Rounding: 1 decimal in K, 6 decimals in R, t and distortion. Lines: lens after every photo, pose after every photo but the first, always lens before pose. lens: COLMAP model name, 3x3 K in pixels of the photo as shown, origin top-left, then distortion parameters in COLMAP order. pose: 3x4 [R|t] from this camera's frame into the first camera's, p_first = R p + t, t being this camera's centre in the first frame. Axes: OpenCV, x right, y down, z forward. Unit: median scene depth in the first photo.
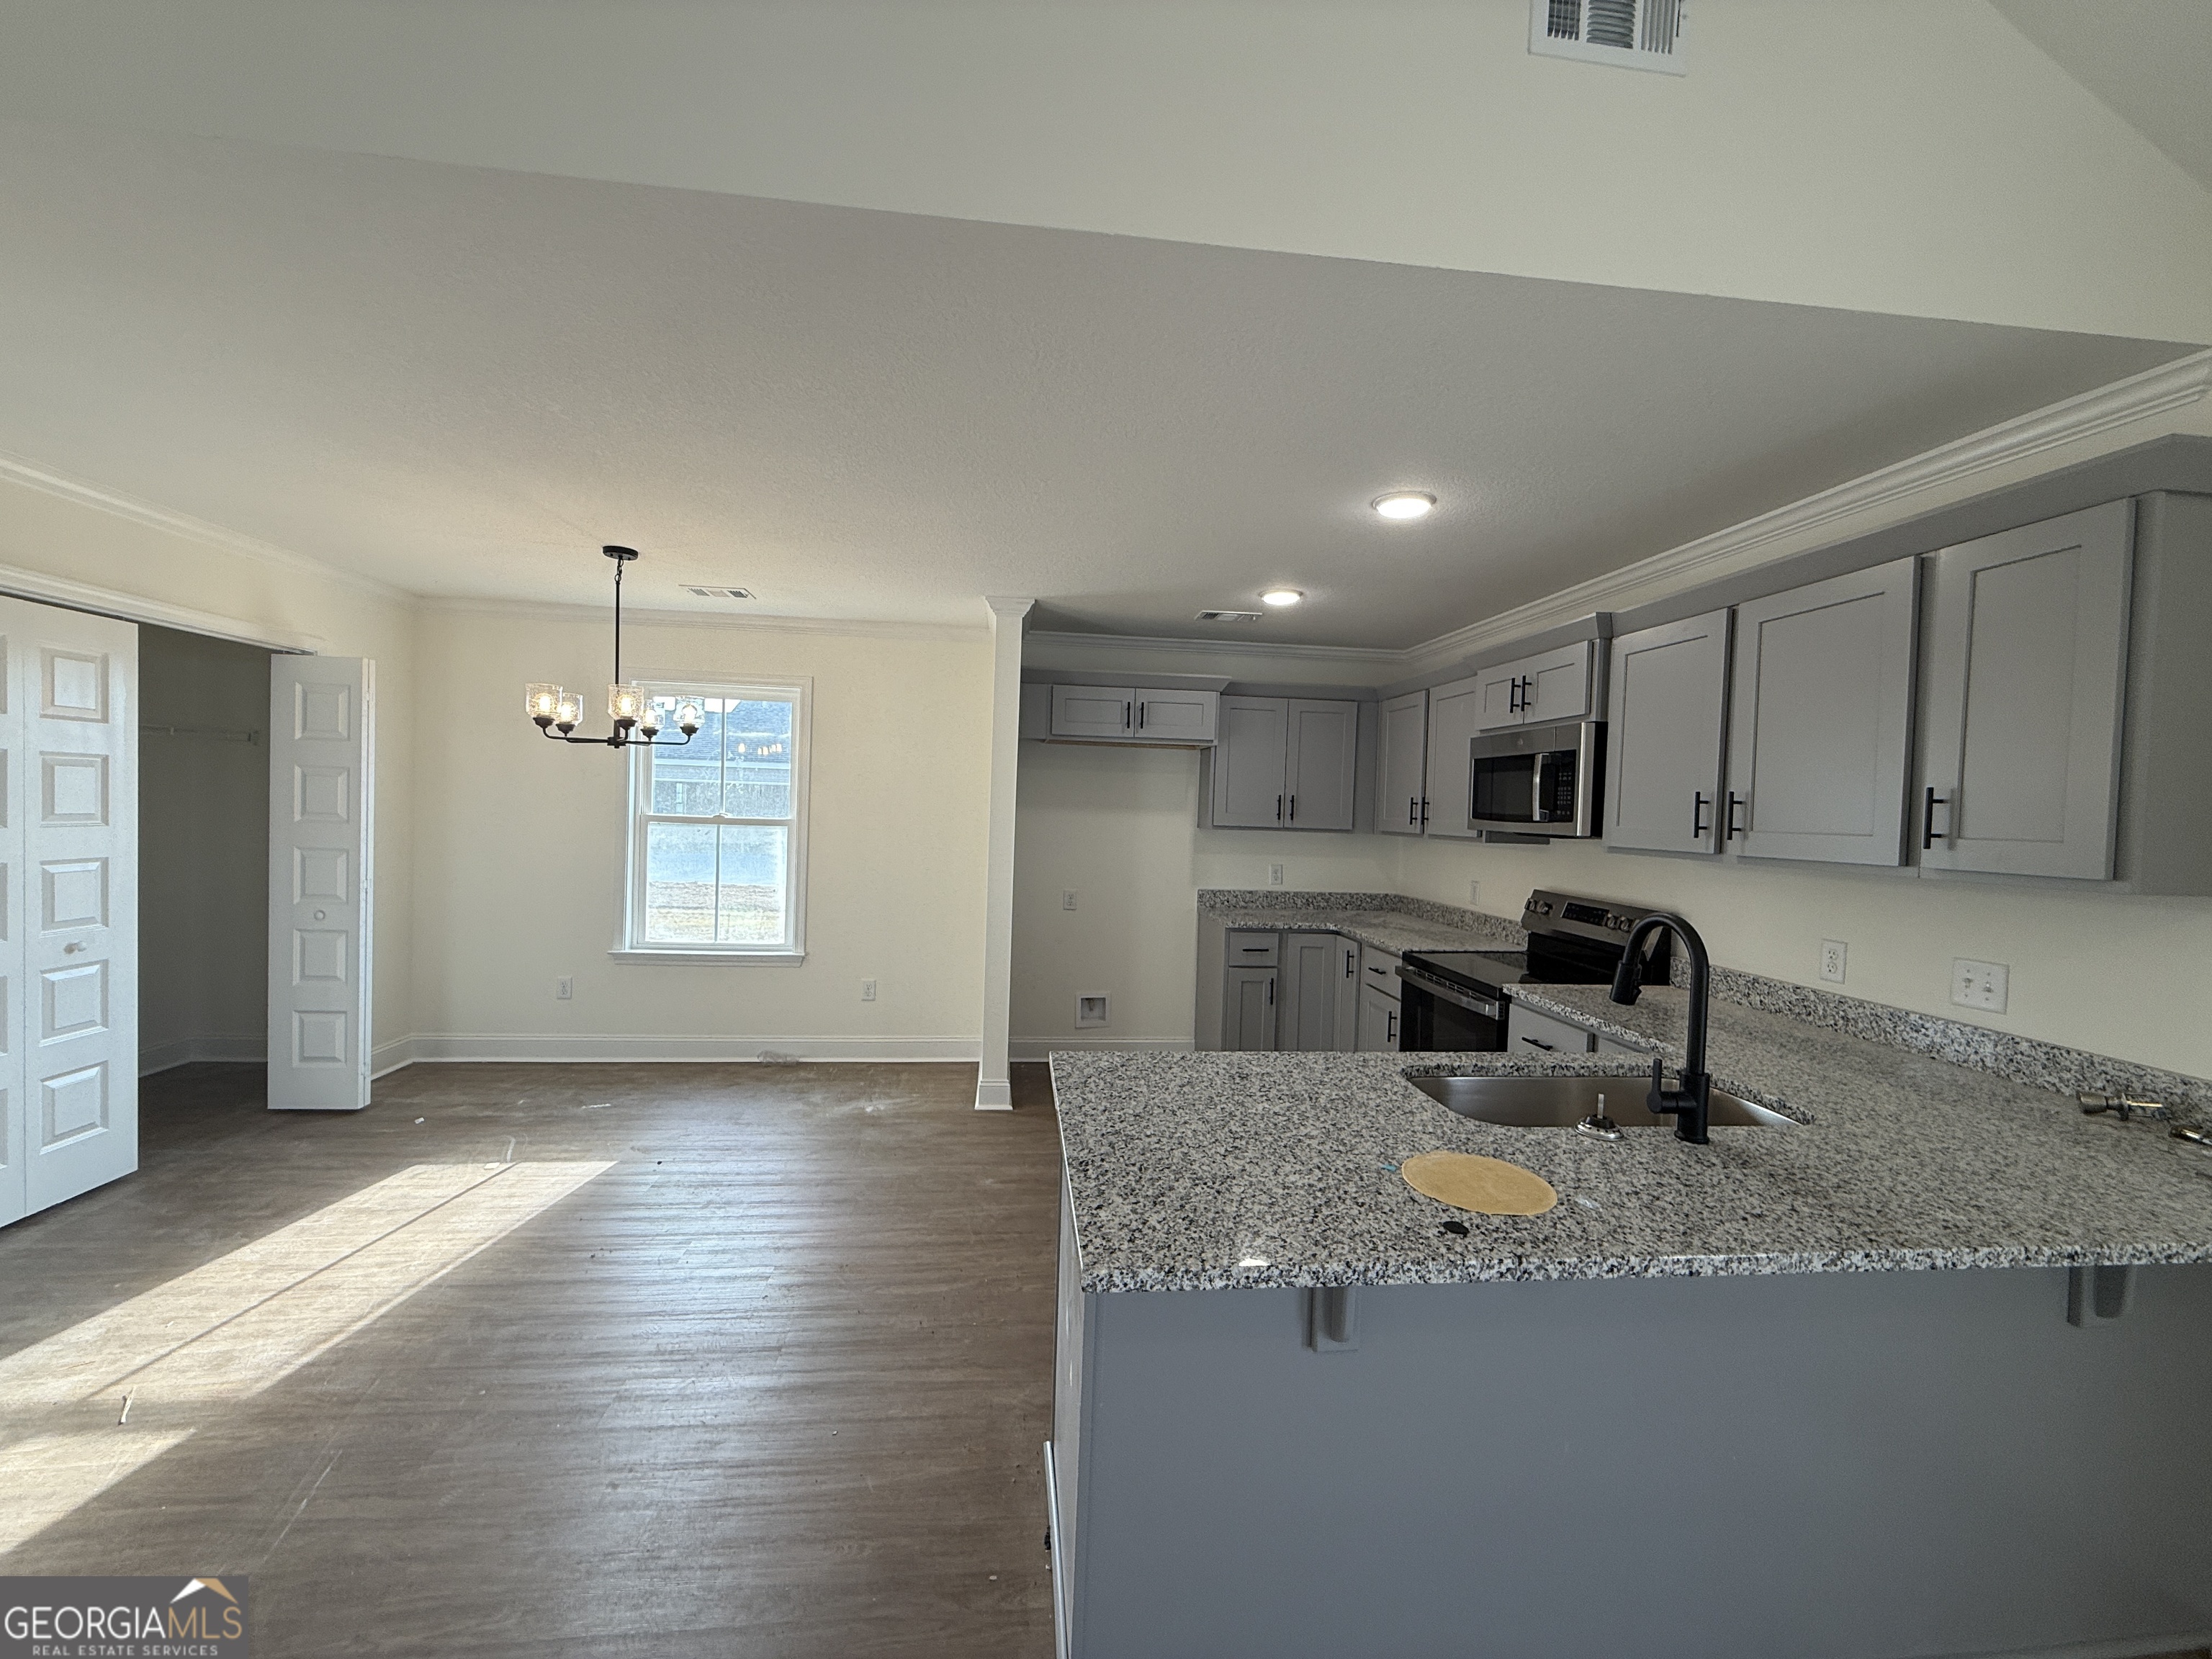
lens RADIAL K [[882.8, 0, 1104.3], [0, 882.8, 829.8], [0, 0, 1]] dist [-0.000997, 0.000077]
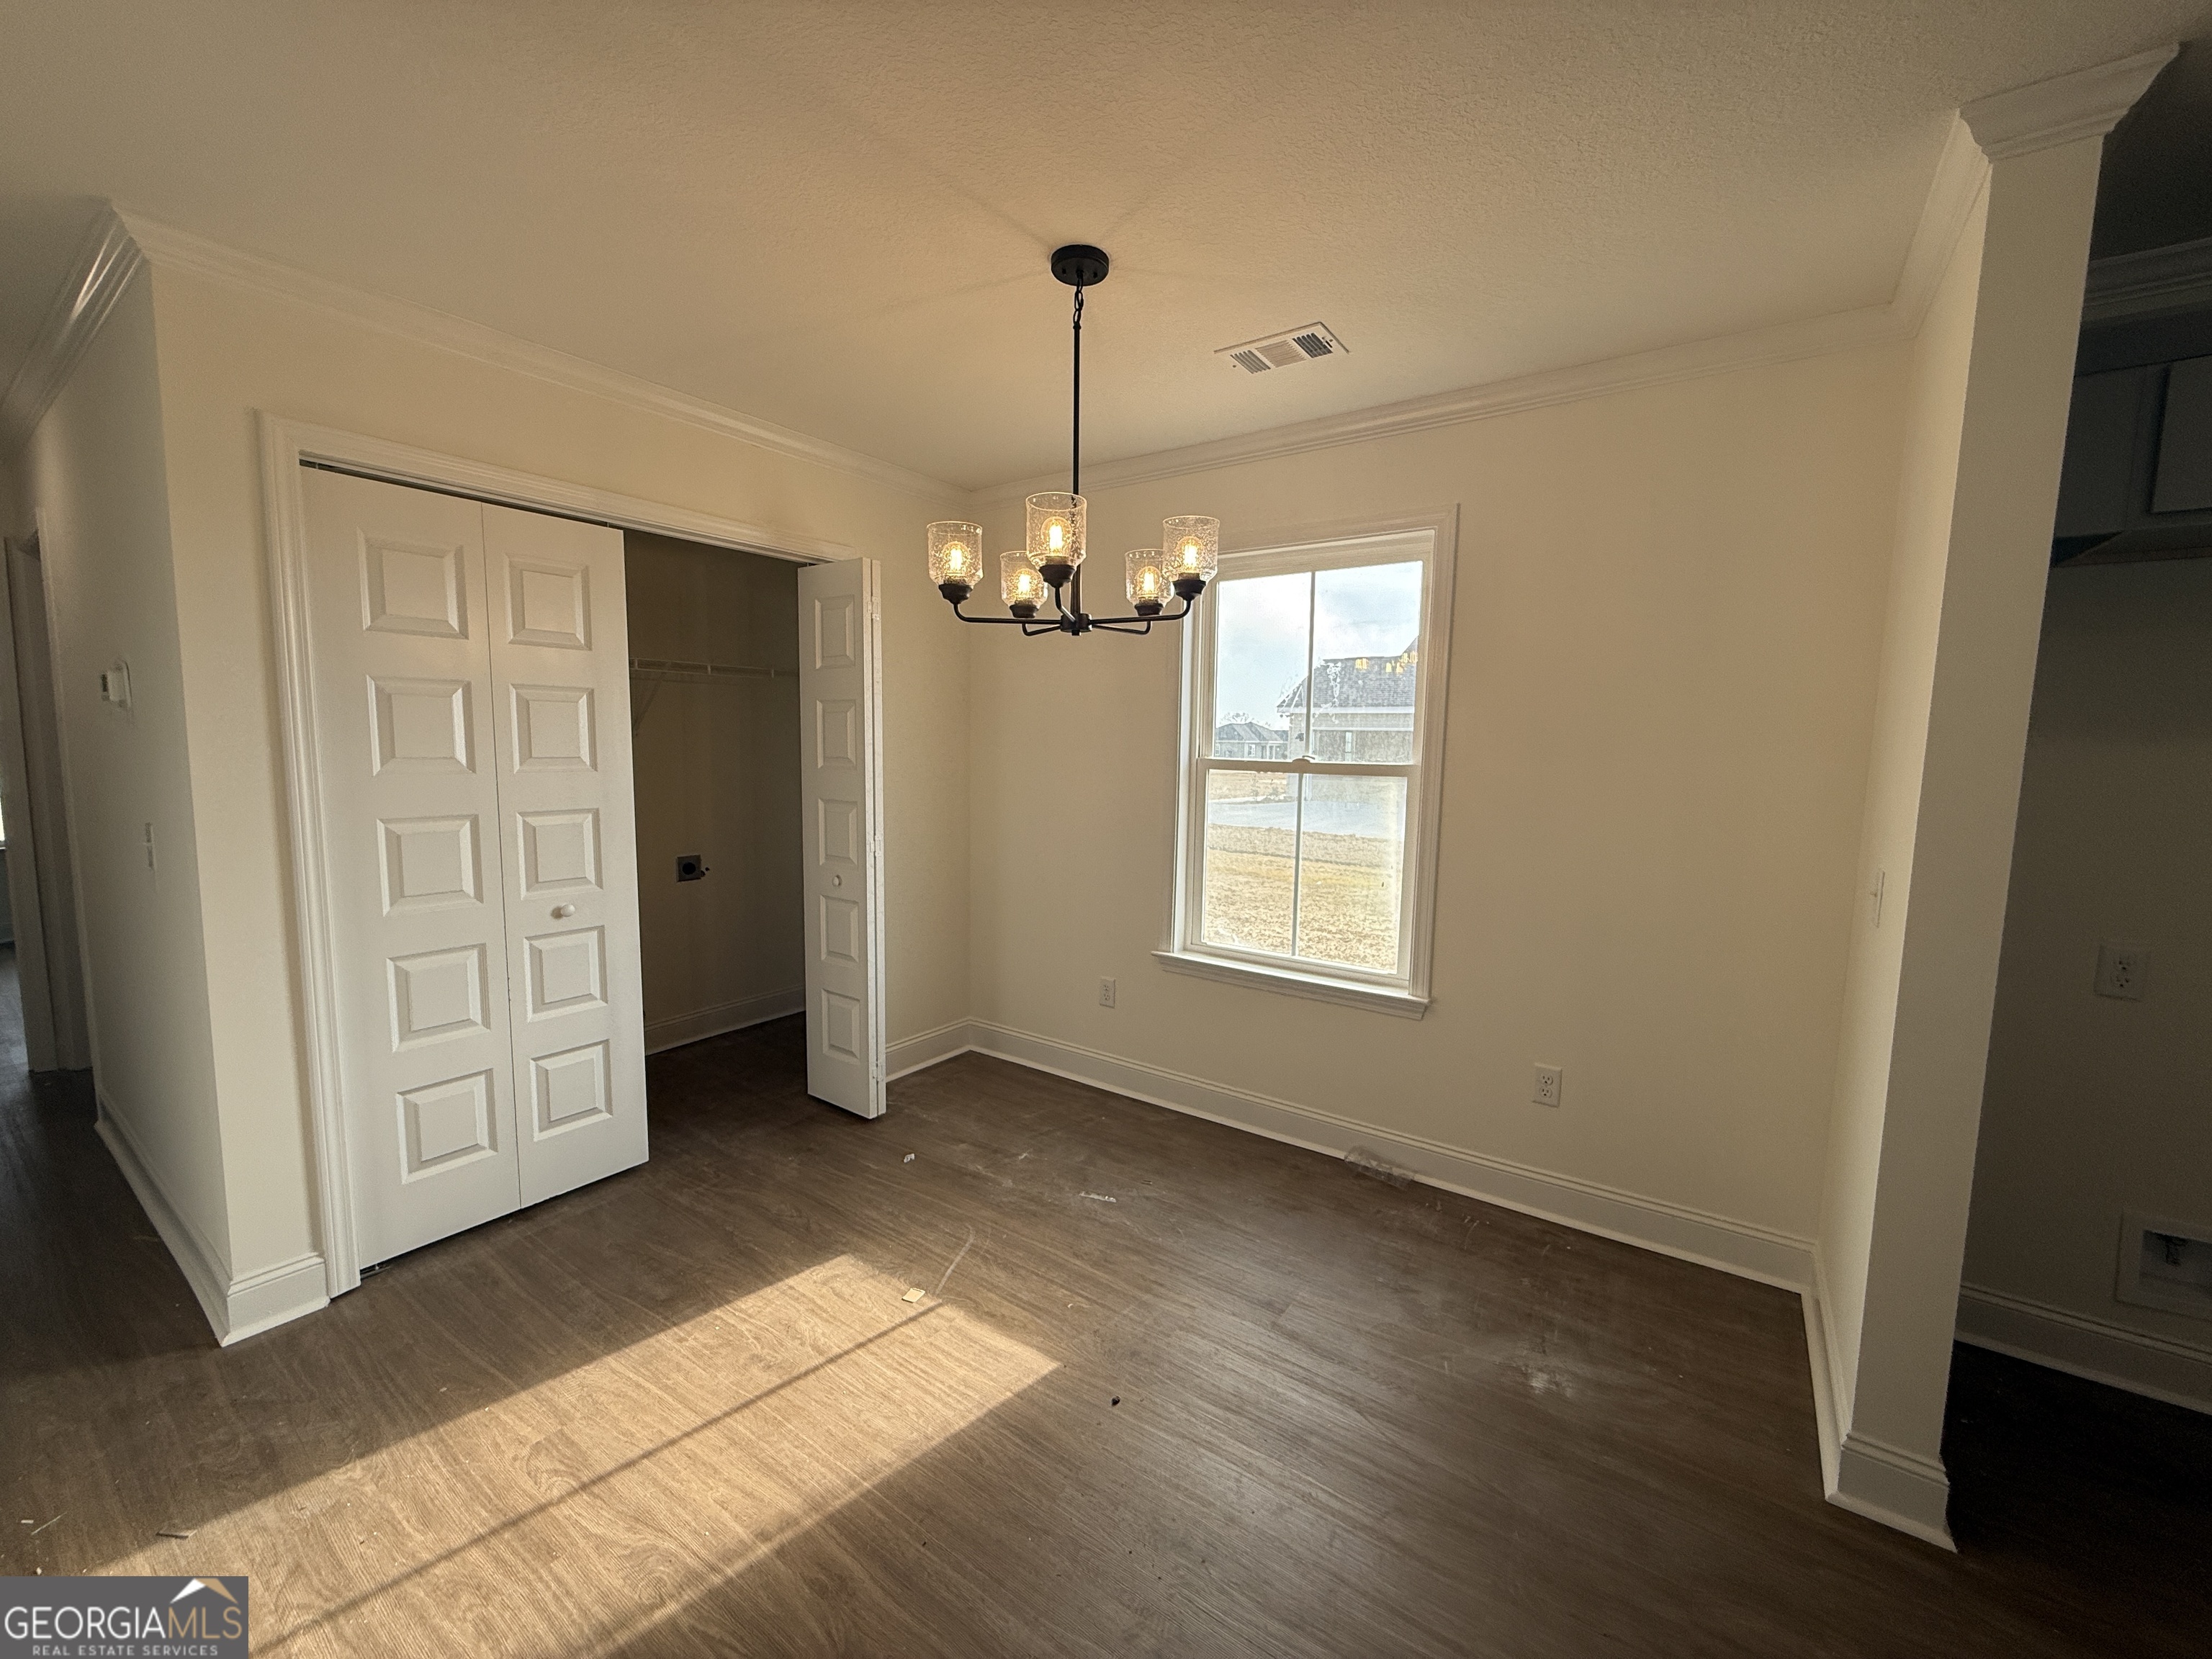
lens RADIAL K [[882.8, 0, 1104.3], [0, 882.8, 829.8], [0, 0, 1]] dist [-0.000997, 0.000077]
pose [[0.744397, 0.046945, -0.666085, -0.150236], [-0.009314, 0.998158, 0.059940, -0.003236], [0.667672, -0.038415, 0.743463, 0.547965]]
